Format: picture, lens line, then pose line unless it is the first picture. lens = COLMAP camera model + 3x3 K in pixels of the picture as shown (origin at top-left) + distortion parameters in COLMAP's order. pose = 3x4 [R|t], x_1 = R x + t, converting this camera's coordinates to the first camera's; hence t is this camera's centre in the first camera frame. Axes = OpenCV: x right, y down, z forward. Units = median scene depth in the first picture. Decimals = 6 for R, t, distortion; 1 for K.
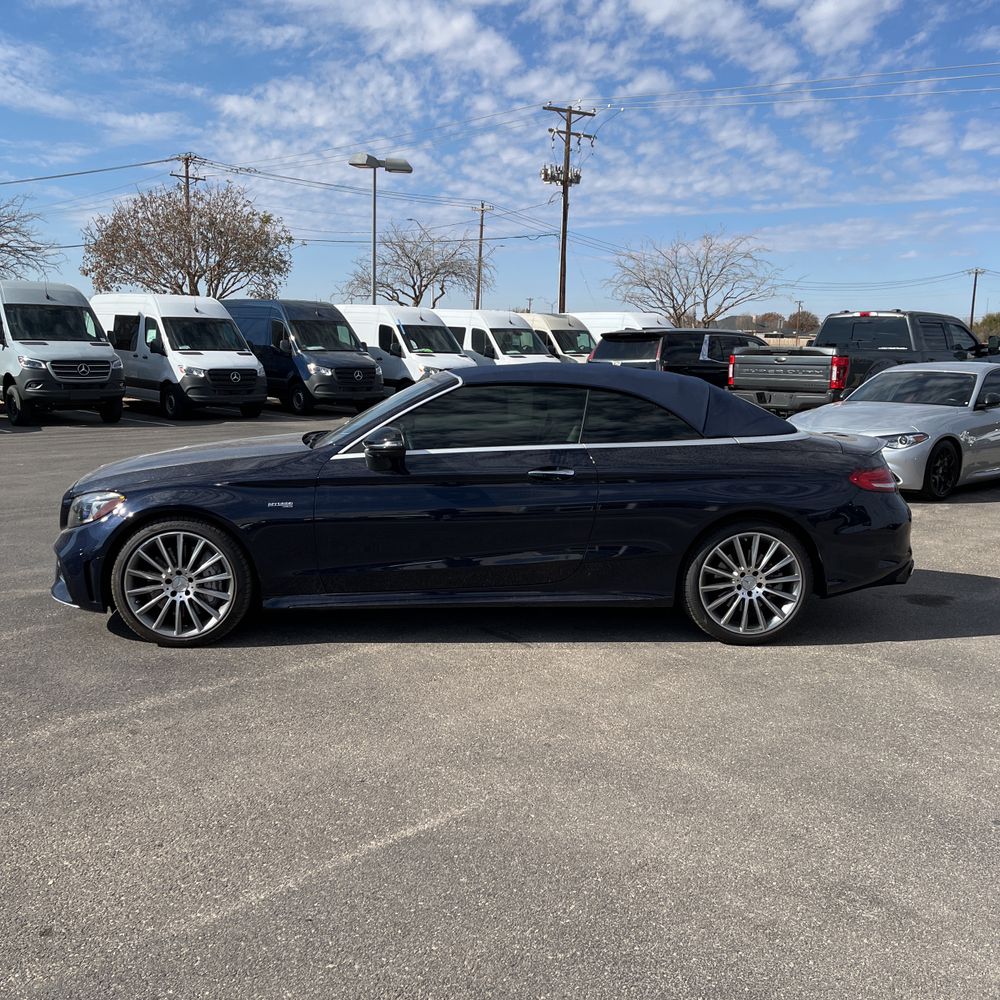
lens RADIAL K [[988.0, 0, 496.3], [0, 988.0, 510.5], [0, 0, 1]] dist [0.069171, -0.087120]
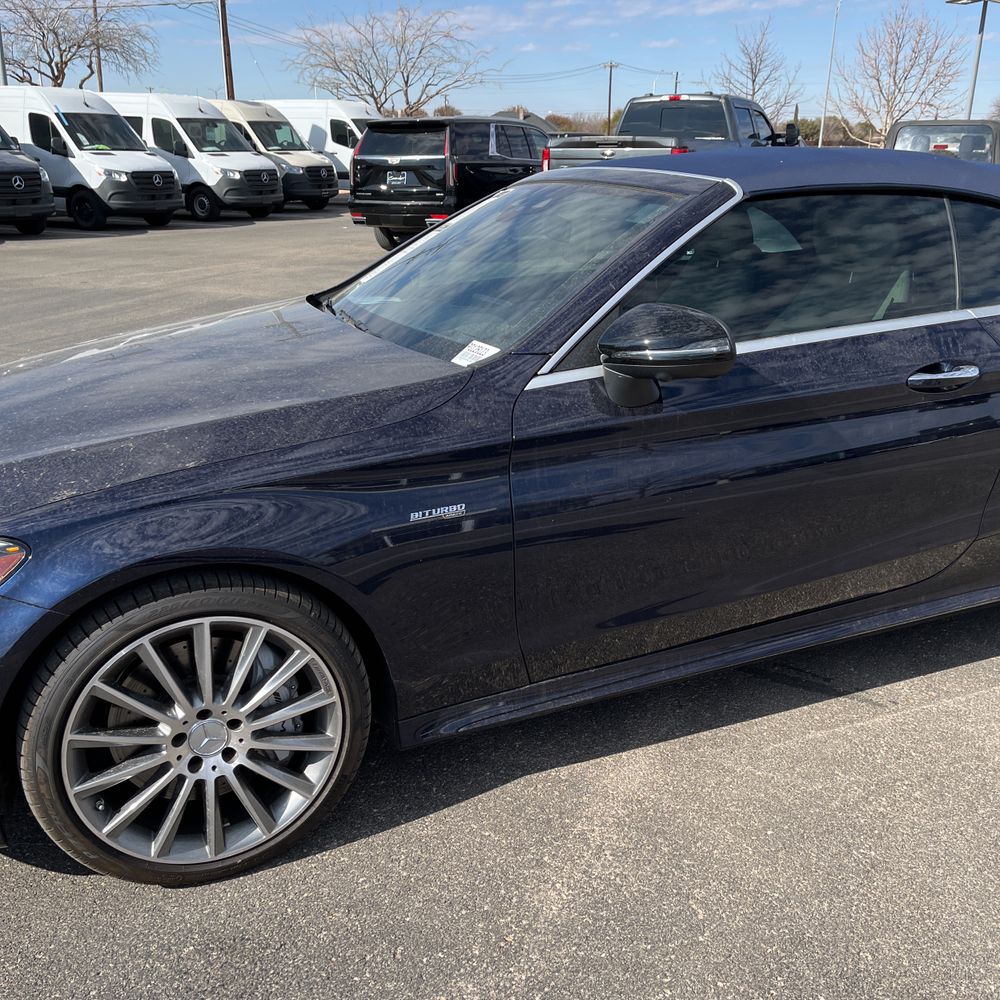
lens RADIAL K [[993.9, 0, 514.3], [0, 993.9, 510.2], [0, 0, 1]] dist [0.061826, -0.070347]
pose [[0.936841, -0.130447, 0.324520, -0.071401], [0.068196, 0.978165, 0.196321, -0.019193], [-0.343044, -0.161790, 0.925281, 0.133305]]
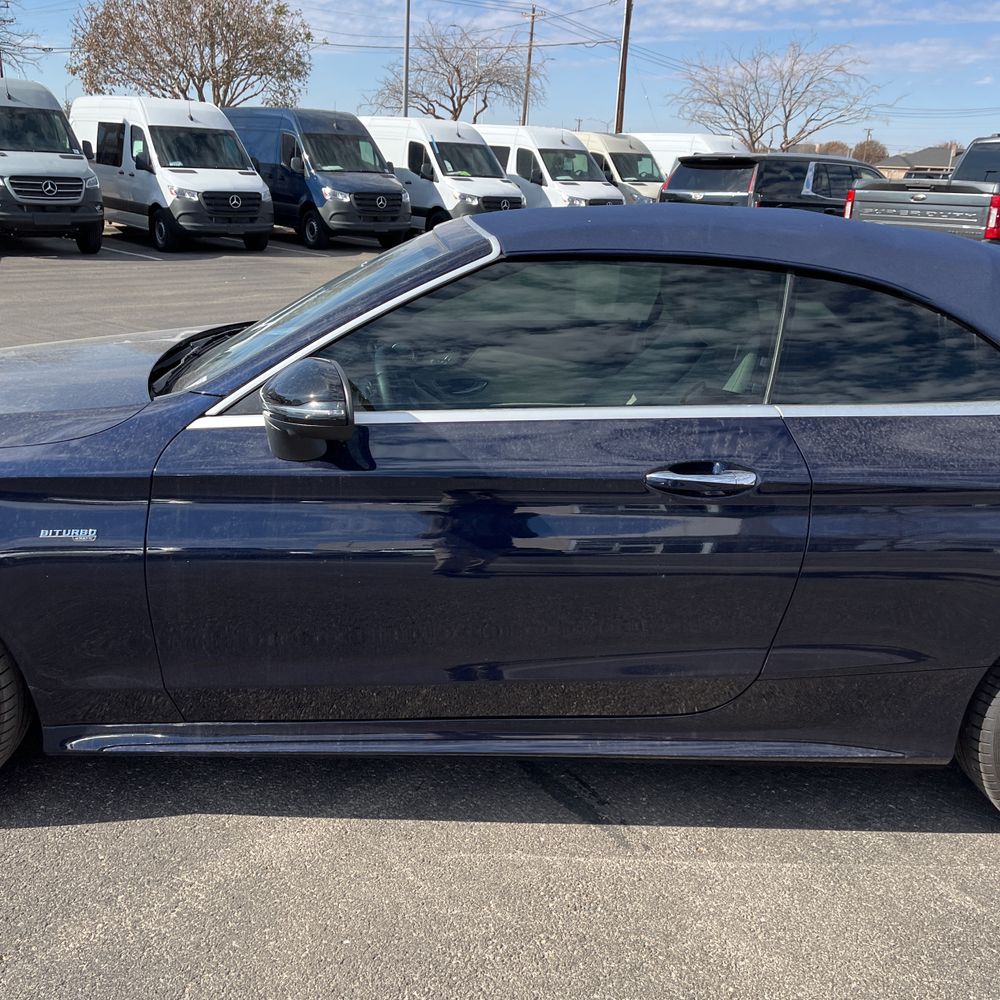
lens RADIAL K [[1000.0, 0, 495.3], [0, 1000.0, 495.9], [0, 0, 1]] dist [0.009948, 0.022592]
pose [[0.998775, 0.035267, -0.034719, -0.003971], [-0.029697, 0.988303, 0.149583, -0.020577], [0.039588, -0.148369, 0.988139, 0.128124]]
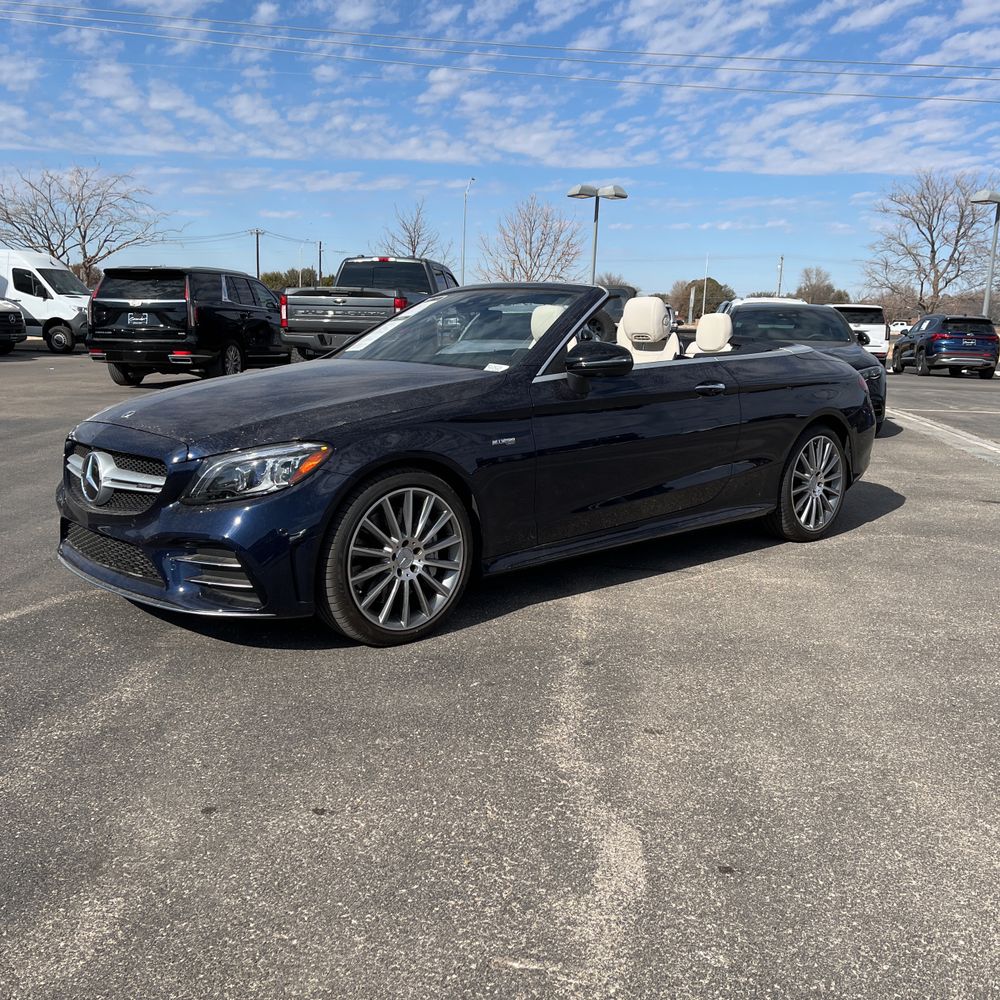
lens RADIAL K [[988.0, 0, 496.3], [0, 988.0, 510.5], [0, 0, 1]] dist [0.069171, -0.087120]
pose [[0.778622, -0.118889, 0.616127, -0.159277], [0.091904, 0.992905, 0.075451, -0.002513], [-0.620726, -0.002124, 0.784025, 0.083624]]
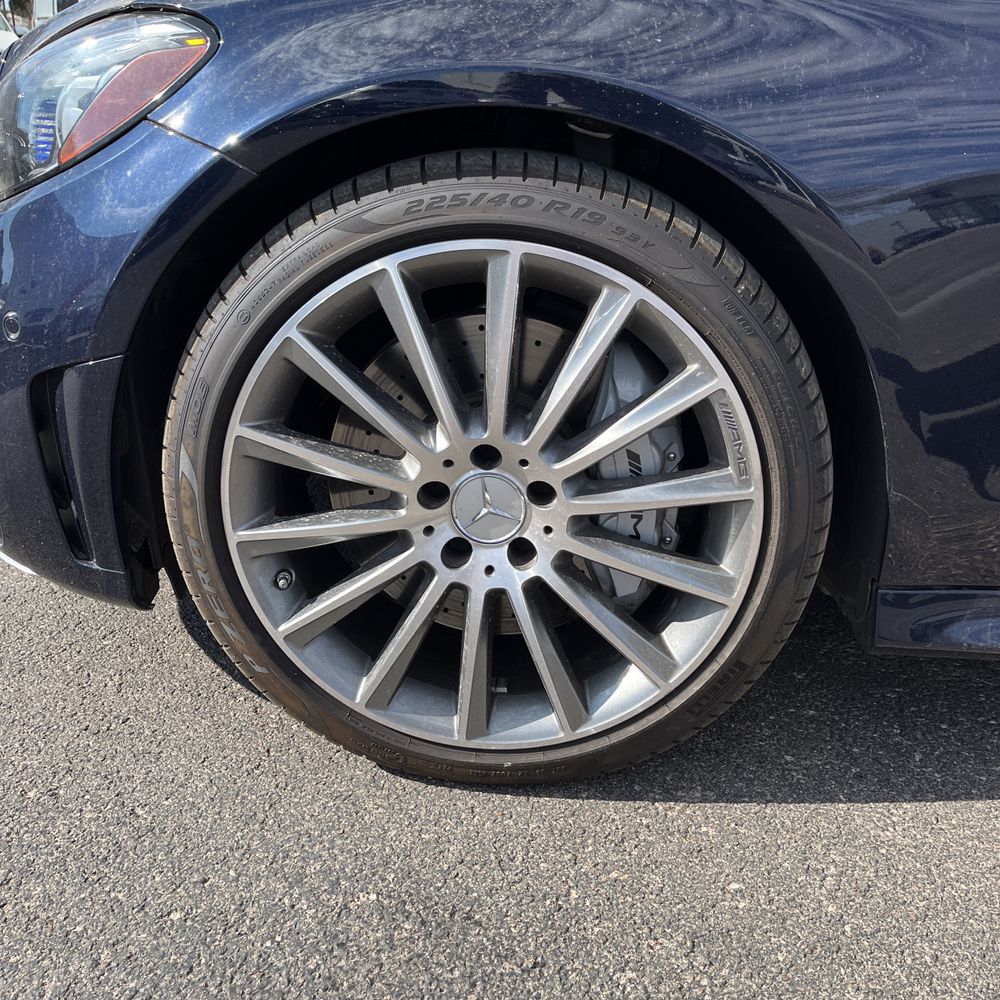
lens RADIAL K [[1030.7, 0, 484.3], [0, 1030.7, 490.0], [0, 0, 1]] dist [0.049911, -0.054544]
pose [[0.989803, 0.058496, -0.129880, -0.064861], [-0.027889, 0.973725, 0.226012, 0.005141], [0.139688, -0.220085, 0.965427, 0.177625]]
